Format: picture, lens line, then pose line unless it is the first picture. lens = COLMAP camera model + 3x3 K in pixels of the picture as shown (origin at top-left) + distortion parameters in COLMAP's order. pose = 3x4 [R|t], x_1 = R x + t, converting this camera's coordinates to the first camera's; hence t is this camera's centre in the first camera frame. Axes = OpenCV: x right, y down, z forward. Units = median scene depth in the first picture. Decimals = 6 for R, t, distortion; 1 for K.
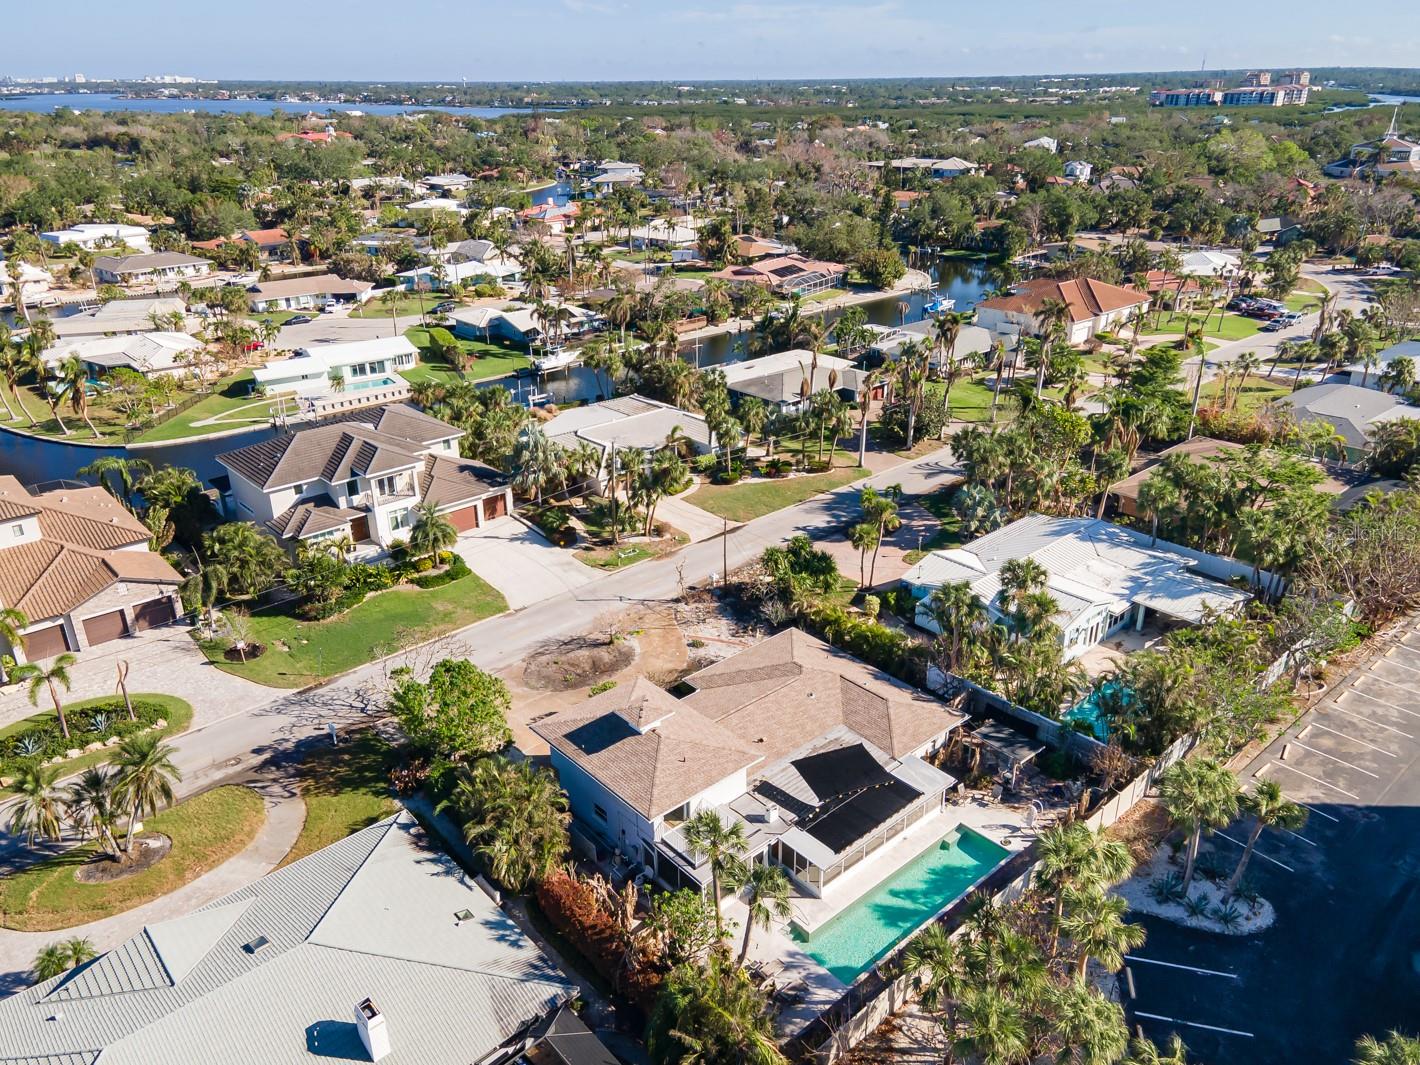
lens RADIAL K [[1035.9, 0, 716.0], [0, 1035.9, 534.9], [0, 0, 1]] dist [0.027100, 0.031662]
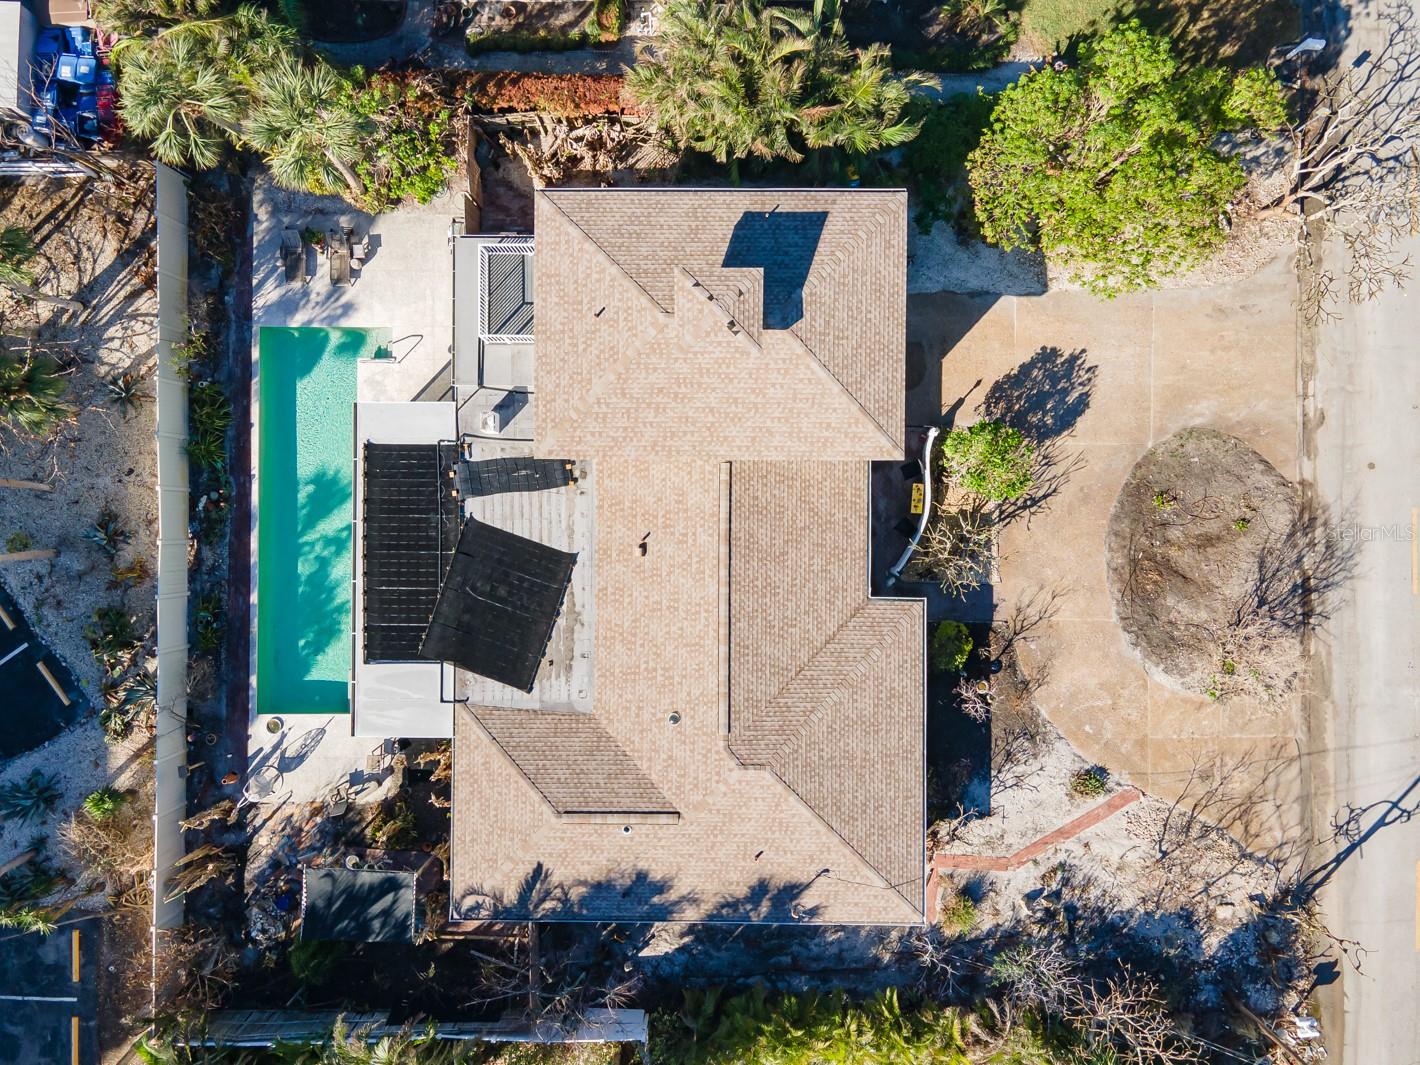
lens RADIAL K [[1035.9, 0, 720.1], [0, 1035.9, 527.3], [0, 0, 1]] dist [0.027100, 0.031662]
pose [[-0.670226, 0.742110, 0.008363, 0.002887], [-0.287324, -0.269849, 0.919036, -0.212476], [0.684283, 0.613559, 0.394085, 0.556906]]
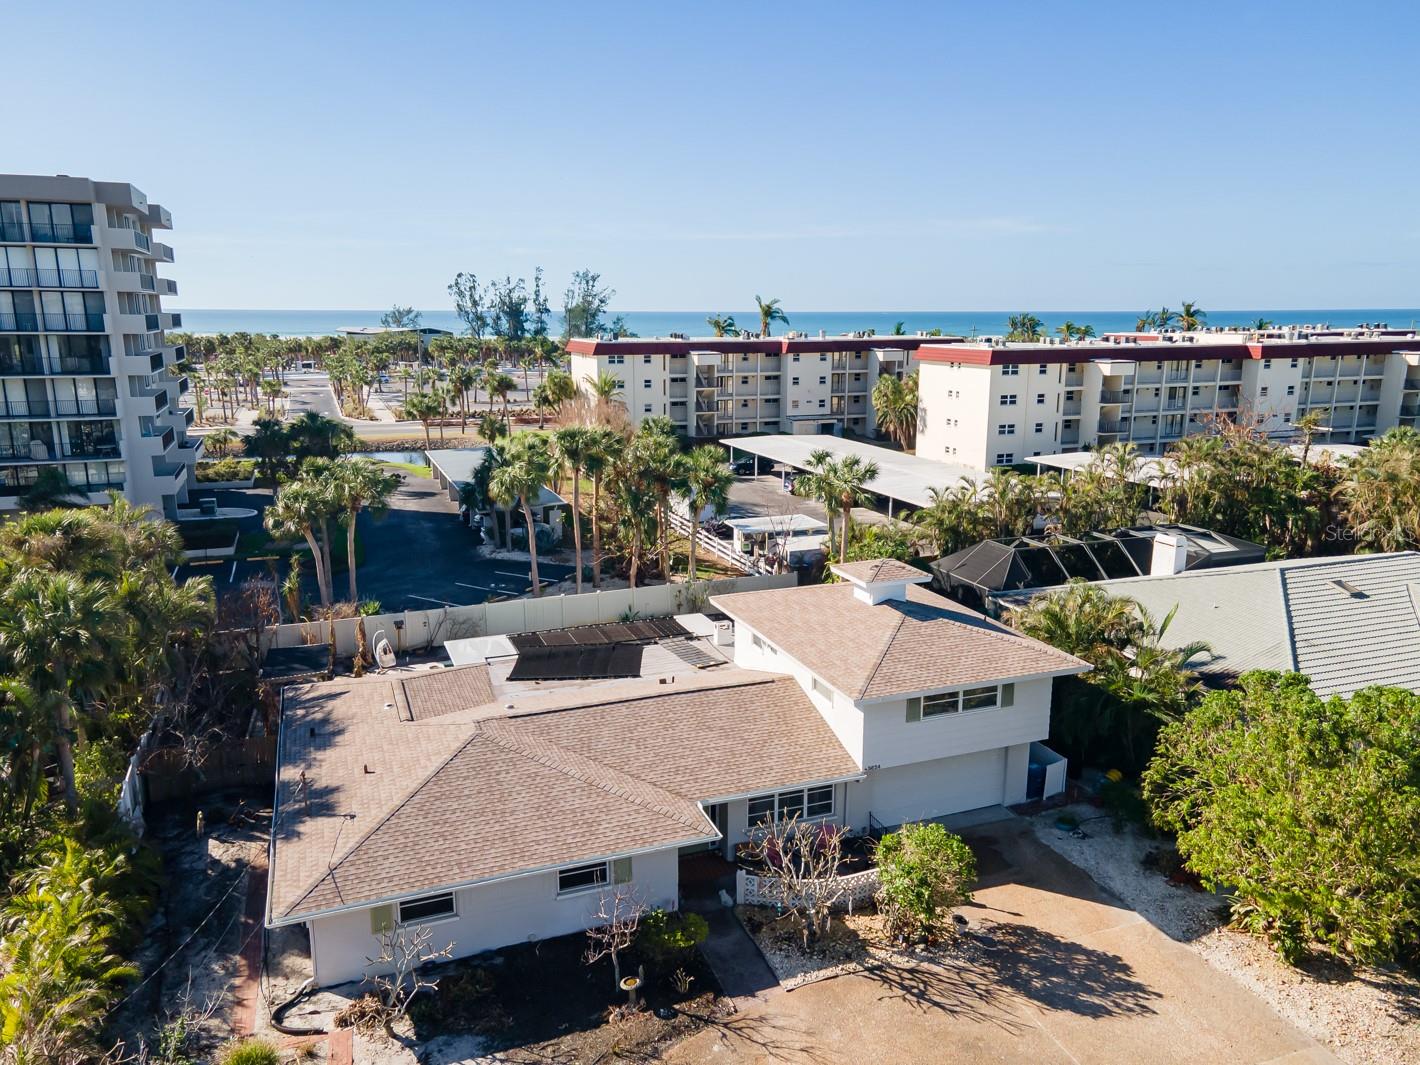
lens RADIAL K [[1035.9, 0, 715.8], [0, 1035.9, 532.9], [0, 0, 1]] dist [0.027100, 0.031662]
pose [[-0.936479, -0.065816, 0.344492, -0.119520], [0.147877, 0.816559, 0.558000, -0.127319], [-0.318024, 0.573498, -0.754958, 0.948606]]
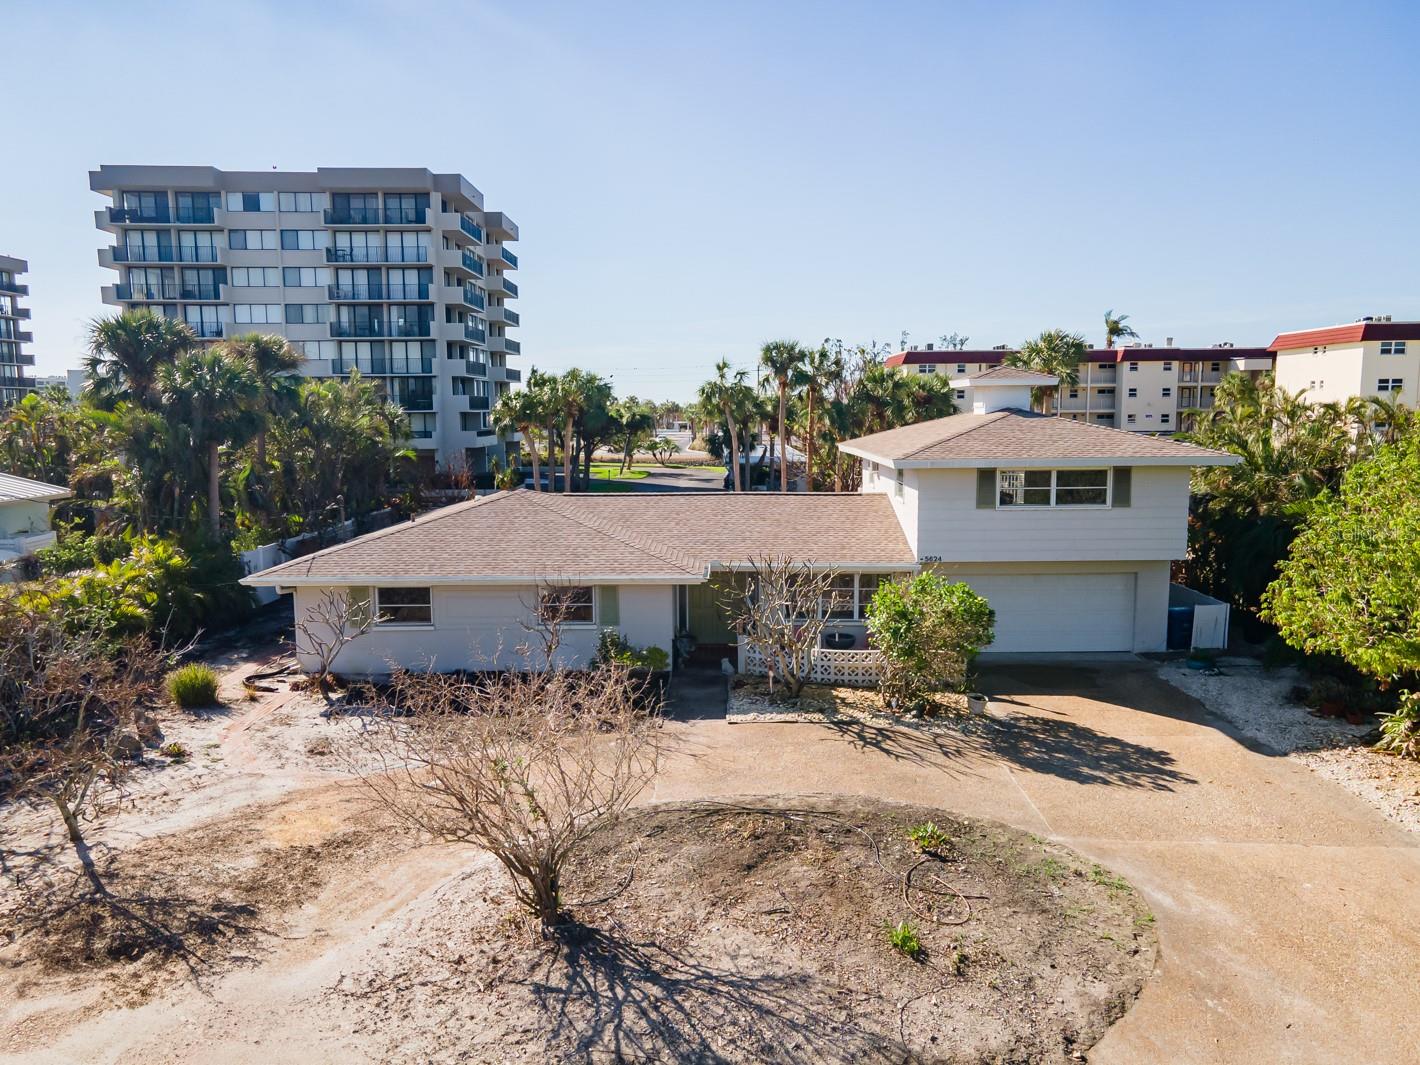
lens RADIAL K [[1035.9, 0, 714.9], [0, 1035.9, 557.5], [0, 0, 1]] dist [0.027100, 0.031662]
pose [[-0.744142, -0.081084, 0.663082, -0.200109], [0.280588, 0.862862, 0.420404, -0.006478], [-0.606236, 0.498893, -0.619341, 0.933528]]
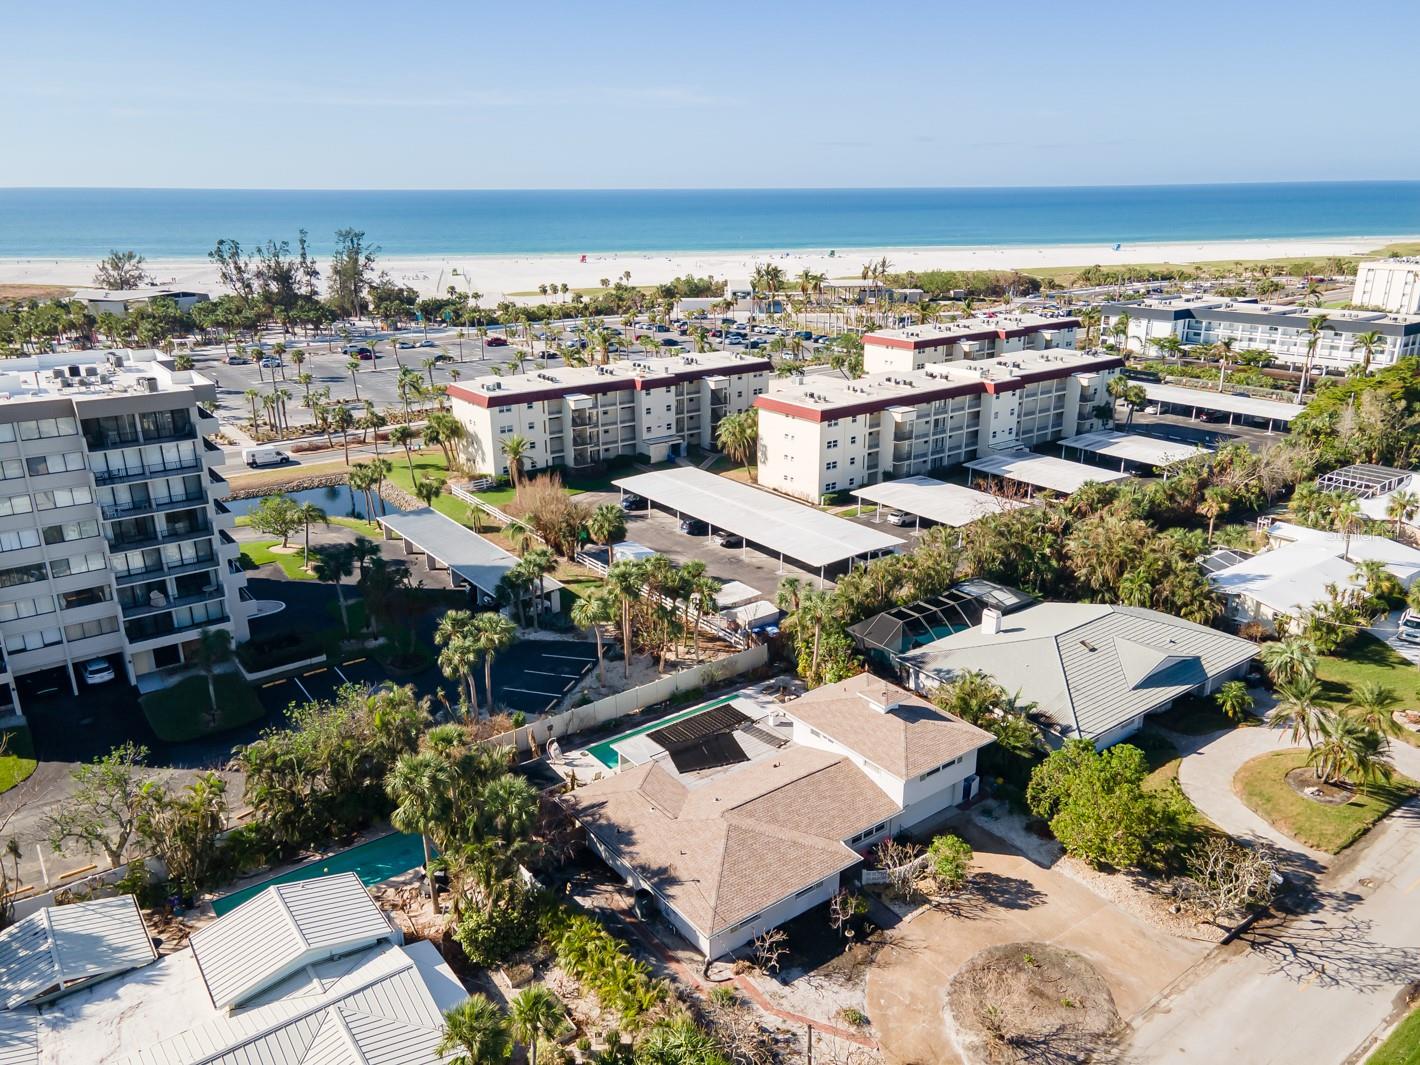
lens RADIAL K [[1035.9, 0, 717.7], [0, 1035.9, 529.7], [0, 0, 1]] dist [0.027100, 0.031662]
pose [[-0.996643, -0.012411, 0.080923, 0.014342], [0.044903, 0.743629, 0.667083, -0.468559], [-0.068456, 0.668477, -0.740576, 1.116690]]
